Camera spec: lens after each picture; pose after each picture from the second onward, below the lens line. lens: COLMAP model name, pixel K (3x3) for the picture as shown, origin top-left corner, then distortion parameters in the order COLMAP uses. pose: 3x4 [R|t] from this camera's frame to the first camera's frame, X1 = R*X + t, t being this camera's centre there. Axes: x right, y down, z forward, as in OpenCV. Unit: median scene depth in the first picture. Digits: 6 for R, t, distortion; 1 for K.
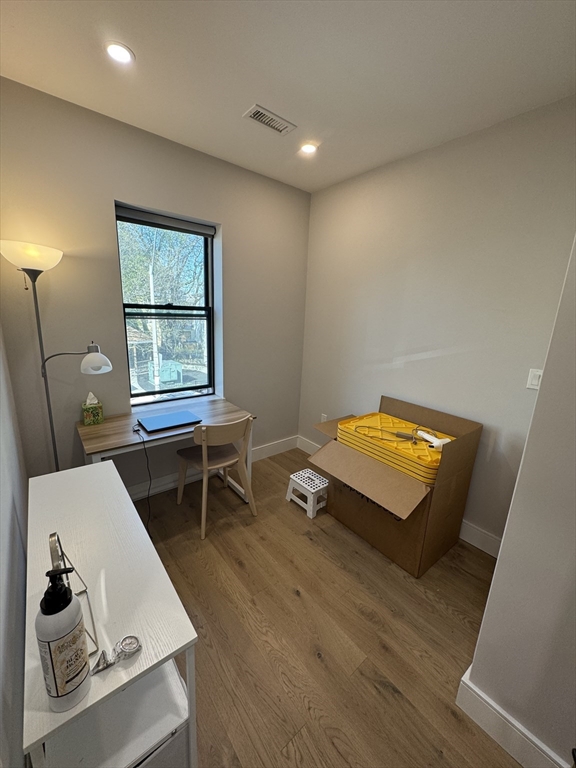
lens RADIAL K [[305.0, 0, 287.1], [0, 305.0, 380.1], [0, 0, 1]] dist [-0.001293, 0.000058]
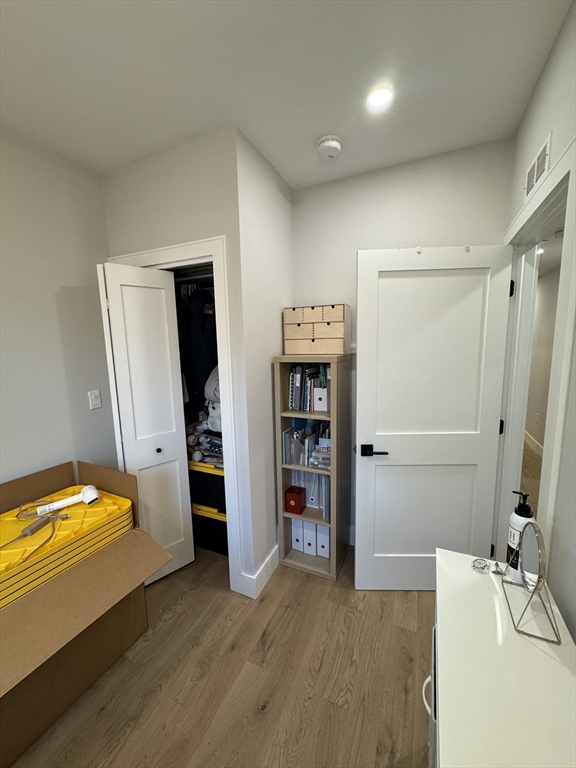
lens RADIAL K [[305.0, 0, 287.9], [0, 305.0, 381.4], [0, 0, 1]] dist [-0.001293, 0.000058]
pose [[-0.440999, -0.142941, 0.886052, -0.550040], [0.204957, 0.945110, 0.254479, -0.234605], [-0.873792, 0.293828, -0.387496, 0.904570]]
